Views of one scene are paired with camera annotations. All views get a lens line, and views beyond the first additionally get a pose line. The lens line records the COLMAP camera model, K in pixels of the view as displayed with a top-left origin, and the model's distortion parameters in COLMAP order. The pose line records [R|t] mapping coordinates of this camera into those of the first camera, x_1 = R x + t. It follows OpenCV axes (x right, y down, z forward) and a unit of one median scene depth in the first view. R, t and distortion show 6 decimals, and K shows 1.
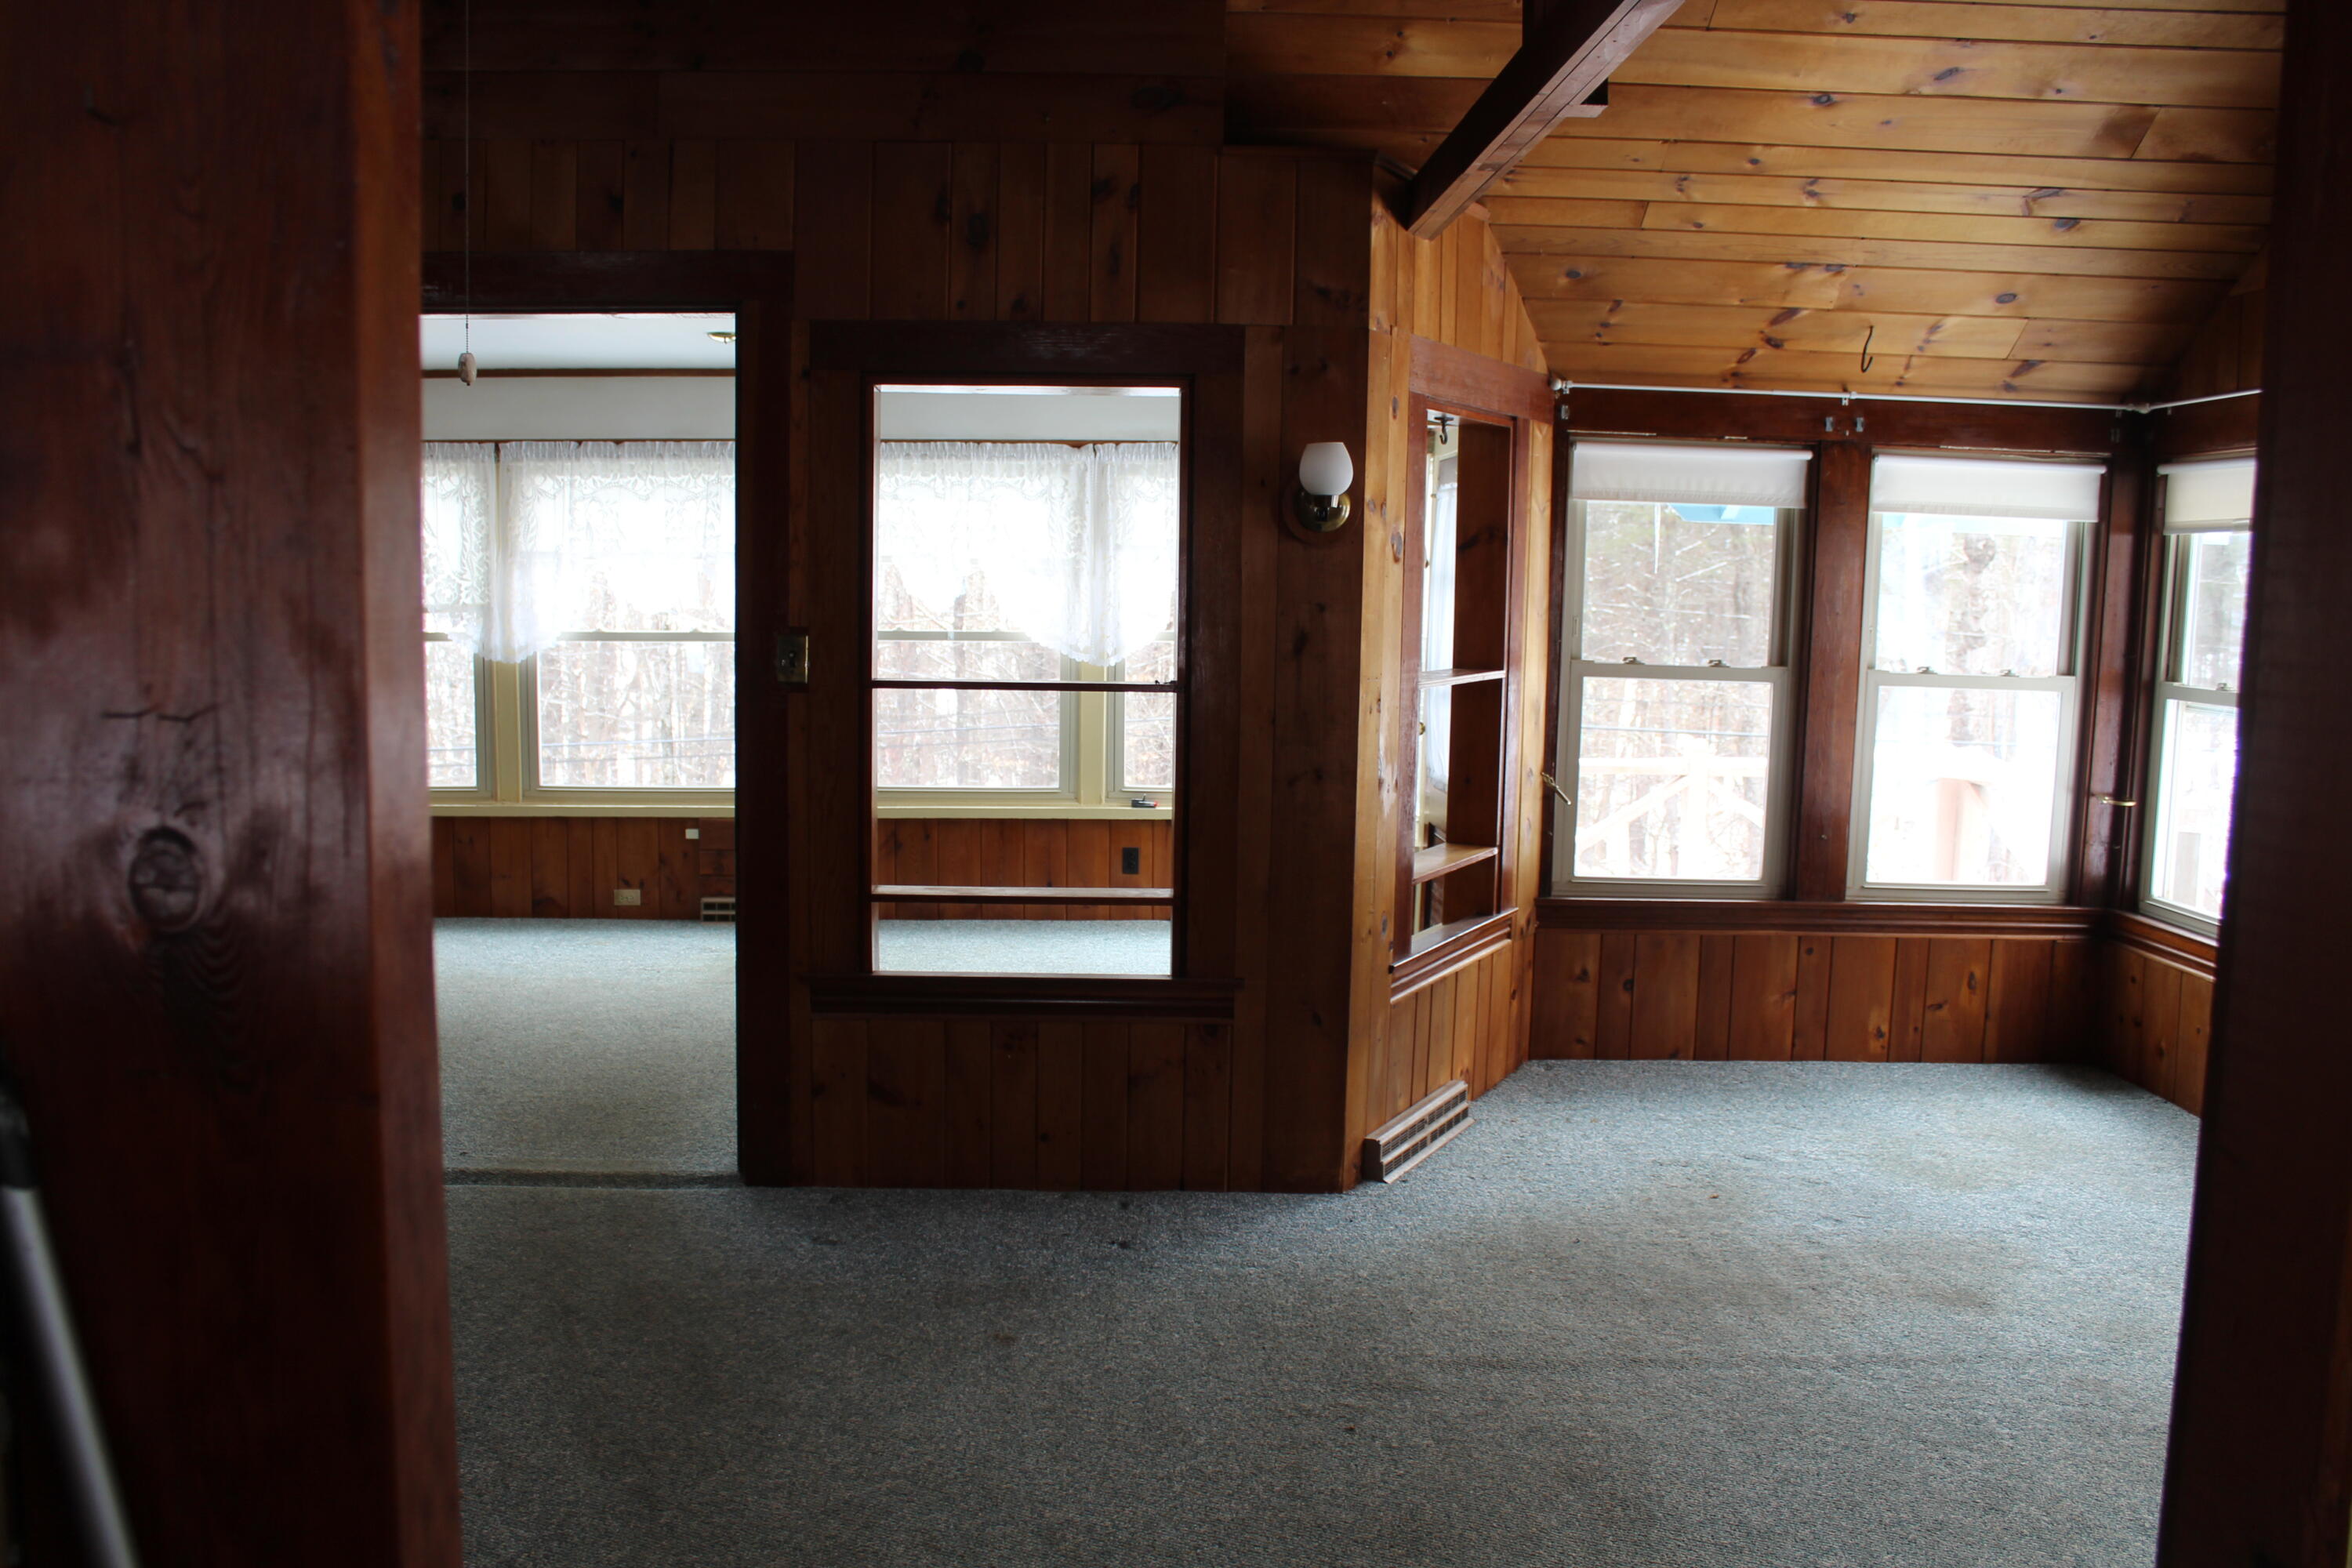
lens RADIAL K [[1956.3, 0, 1163.7], [0, 1956.3, 793.8], [0, 0, 1]] dist [-0.169626, 0.152365]
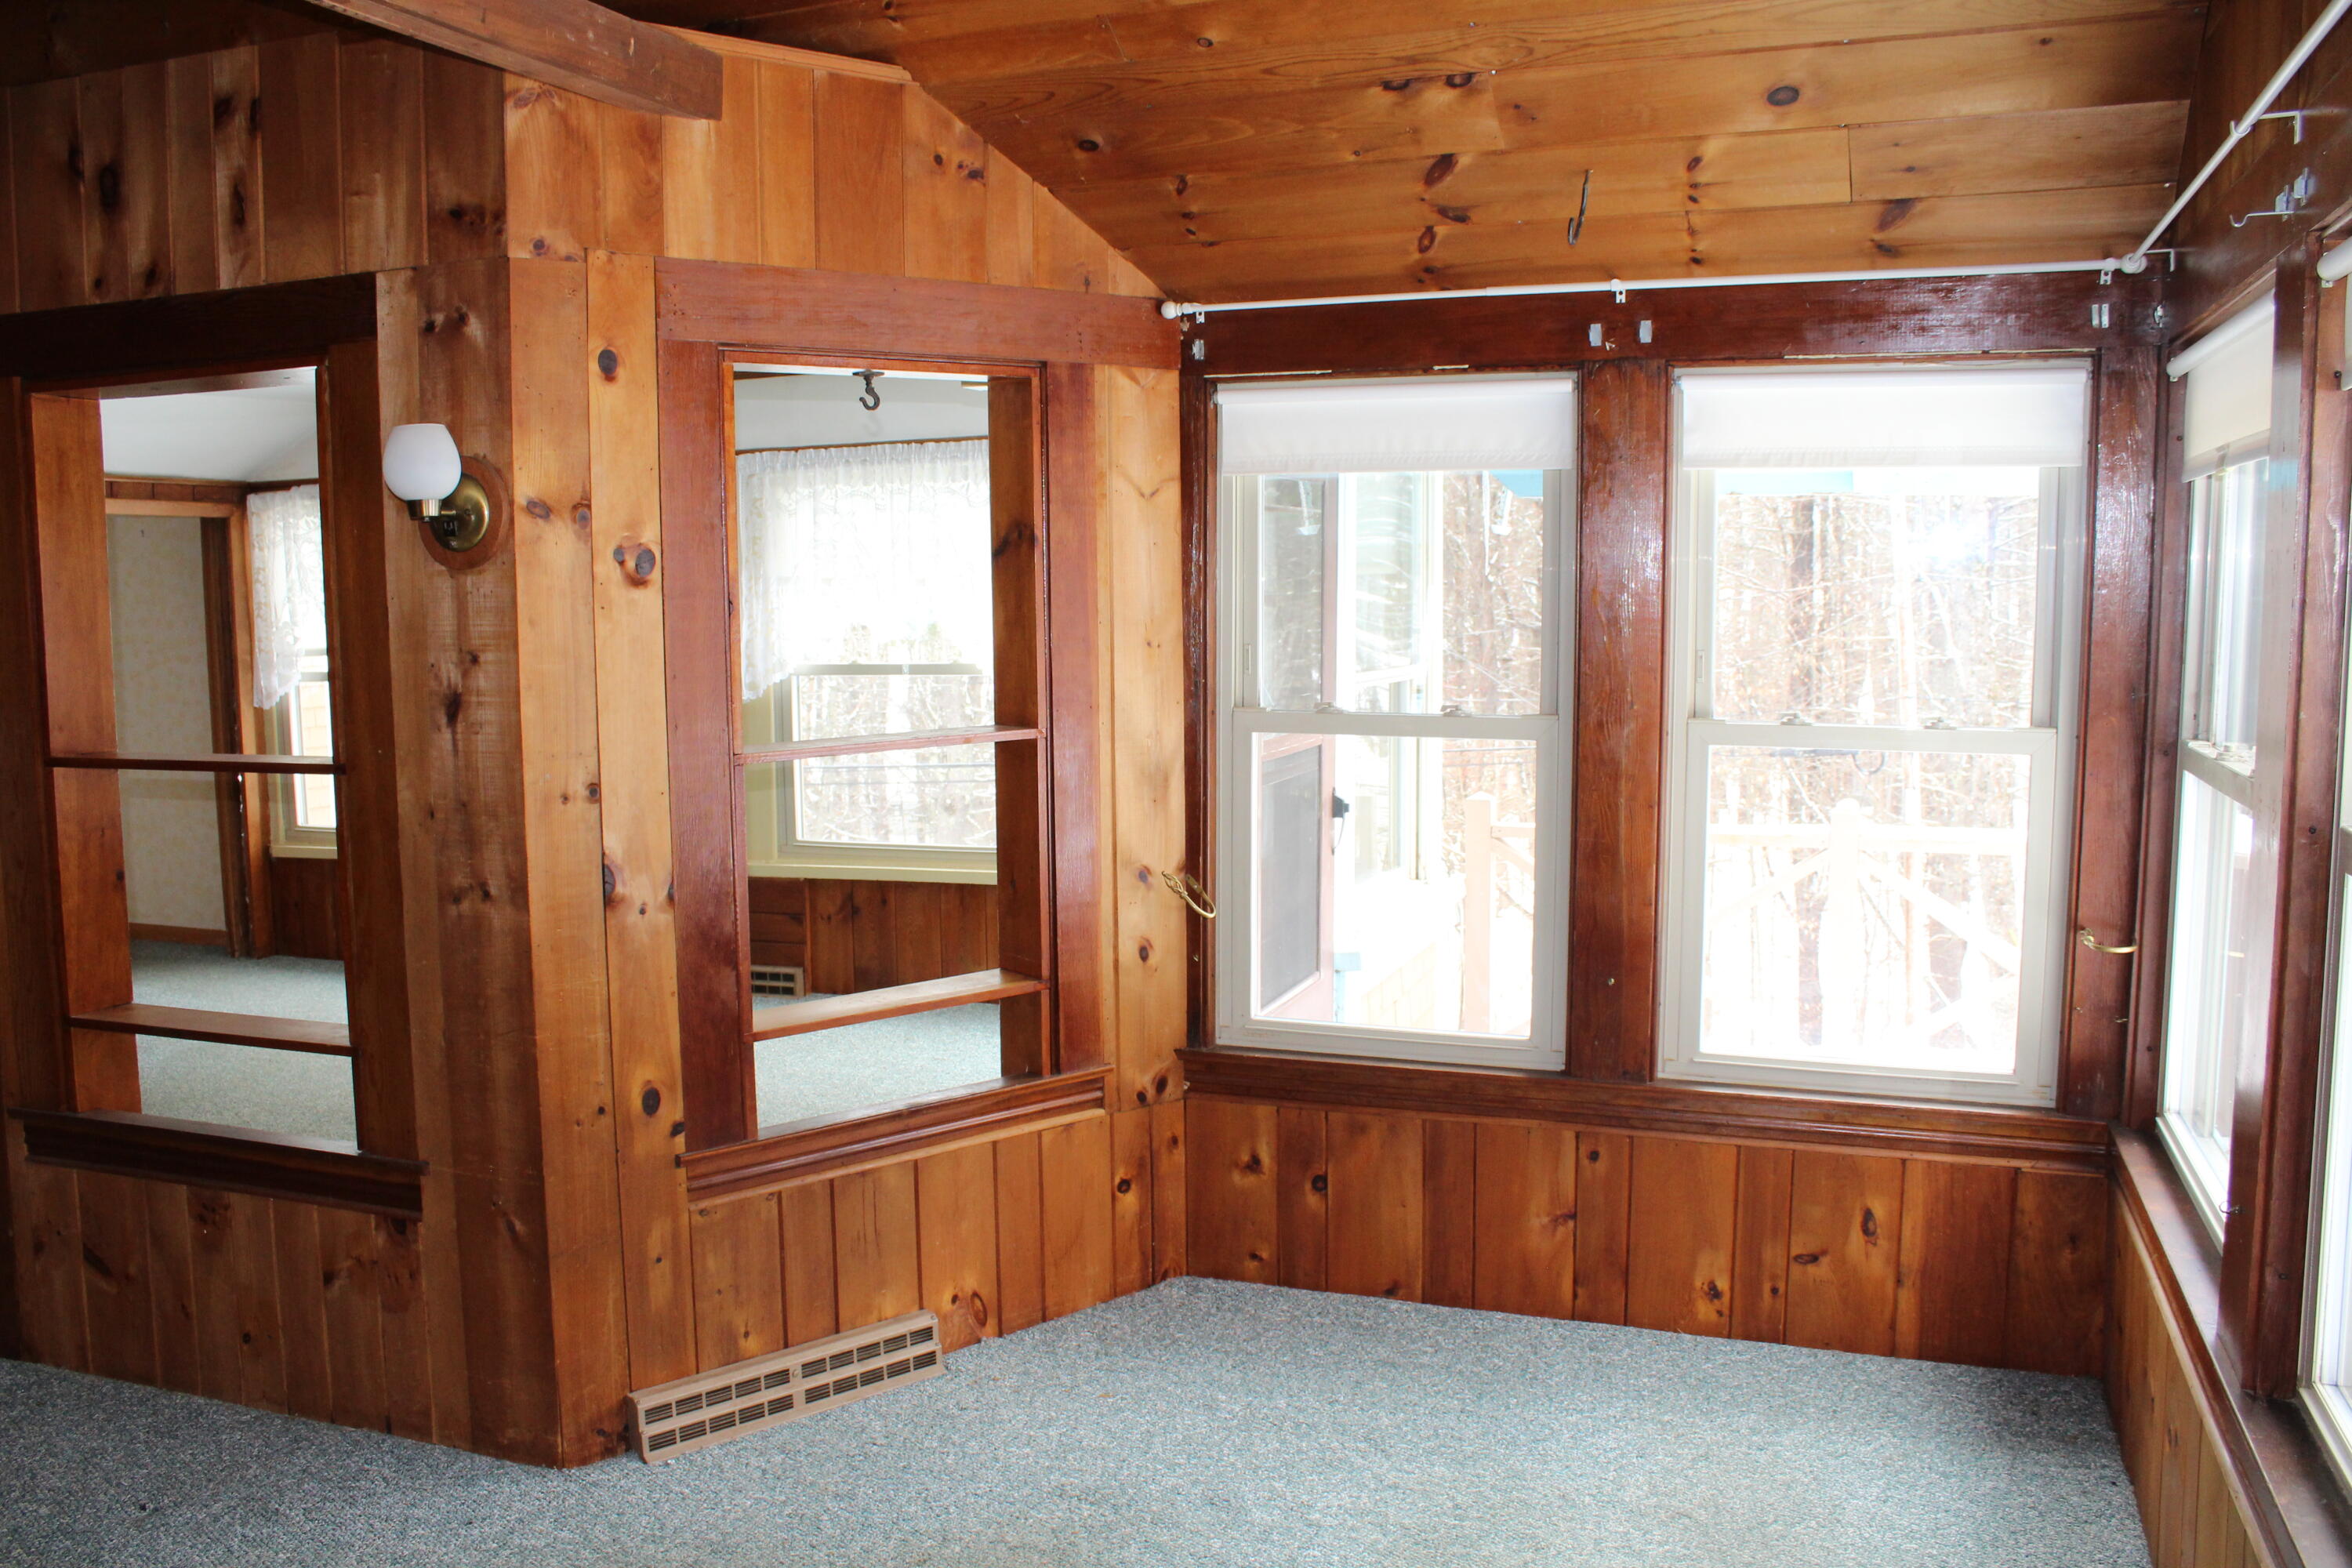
lens RADIAL K [[1956.3, 0, 1163.7], [0, 1956.3, 793.8], [0, 0, 1]] dist [-0.169626, 0.152365]
pose [[0.925714, 0.011514, -0.378049, 0.457460], [-0.013028, 0.999914, -0.001446, -0.037657], [0.378000, 0.006264, 0.925785, 0.353210]]
